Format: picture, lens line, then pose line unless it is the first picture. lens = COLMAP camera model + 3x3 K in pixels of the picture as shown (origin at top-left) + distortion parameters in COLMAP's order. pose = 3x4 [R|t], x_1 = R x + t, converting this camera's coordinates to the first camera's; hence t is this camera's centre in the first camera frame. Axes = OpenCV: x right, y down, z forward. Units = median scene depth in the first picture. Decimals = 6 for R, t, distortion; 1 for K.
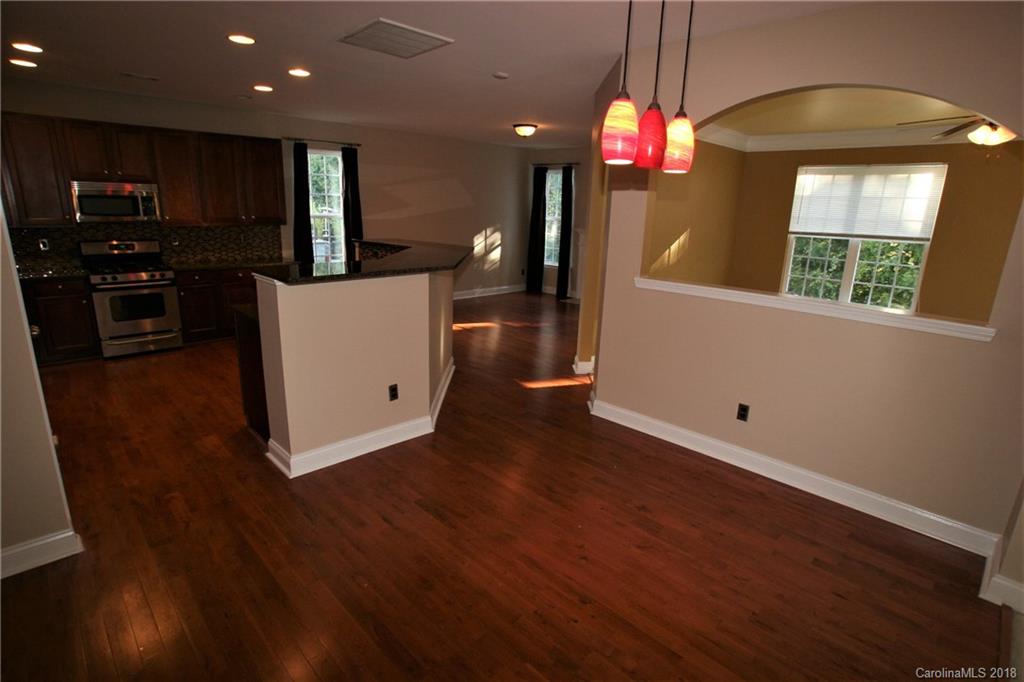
lens RADIAL K [[518.6, 0, 512.0], [0, 518.6, 341.0], [0, 0, 1]] dist [-0.087025, 0.050119]
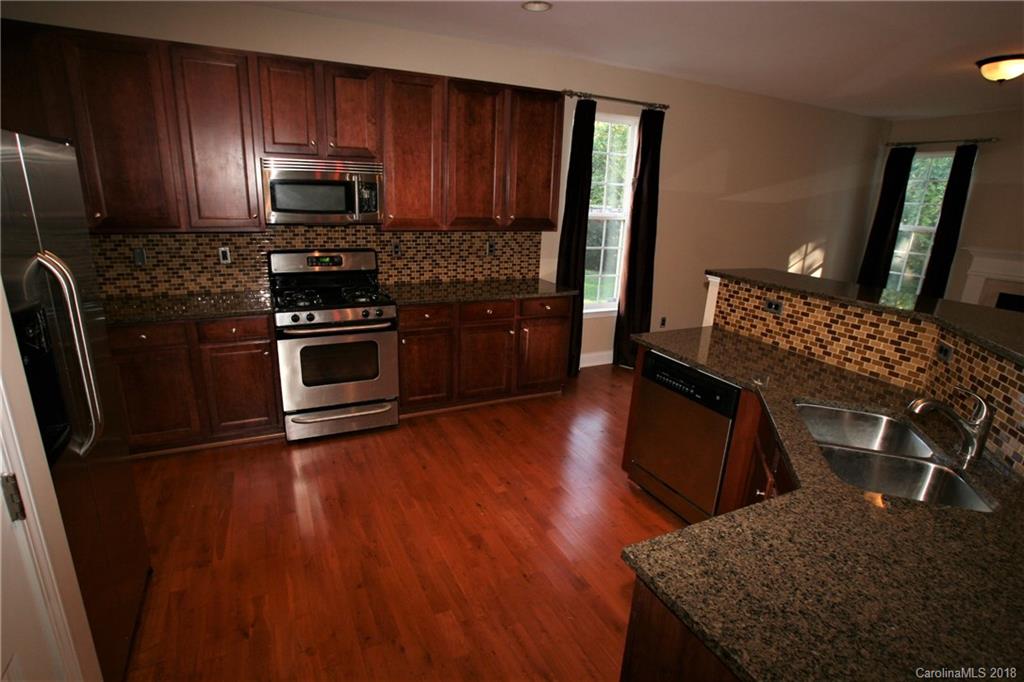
lens RADIAL K [[518.6, 0, 512.0], [0, 518.6, 341.0], [0, 0, 1]] dist [-0.087025, 0.050119]
pose [[0.950366, 0.098557, -0.295110, -0.313897], [-0.093252, 0.995127, 0.032035, -0.115398], [0.296829, -0.002925, 0.954926, 0.400118]]
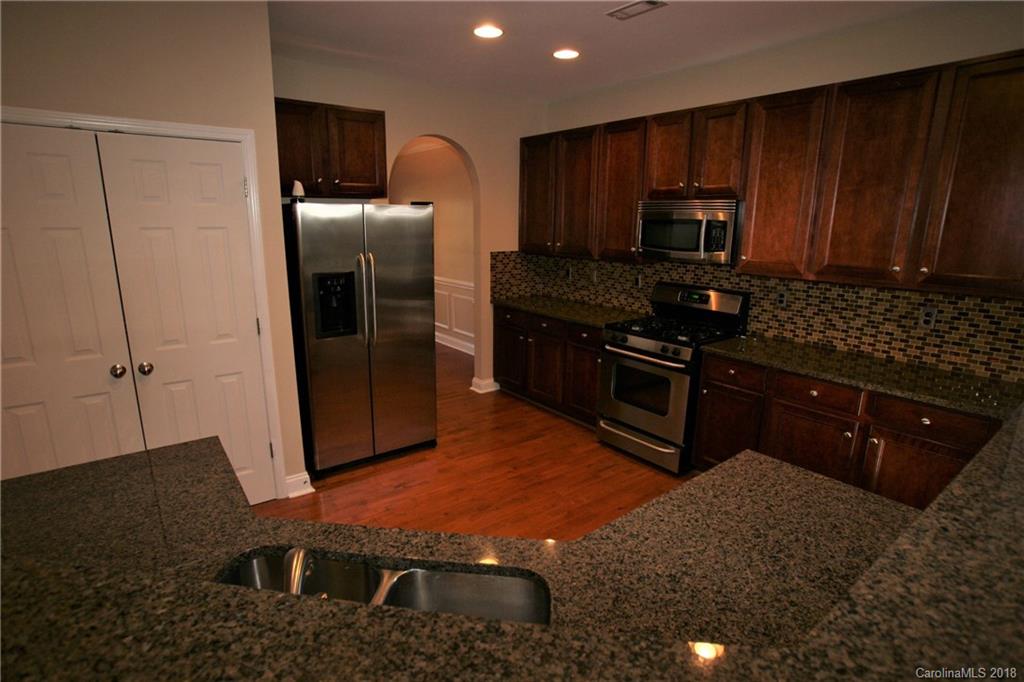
lens RADIAL K [[527.5, 0, 512.0], [0, 527.5, 341.0], [0, 0, 1]] dist [-0.045228, 0.025652]
pose [[-0.114664, 0.201435, -0.972767, -0.066715], [-0.264765, 0.937609, 0.225364, -0.201938], [0.957472, 0.283396, -0.054177, 0.739343]]
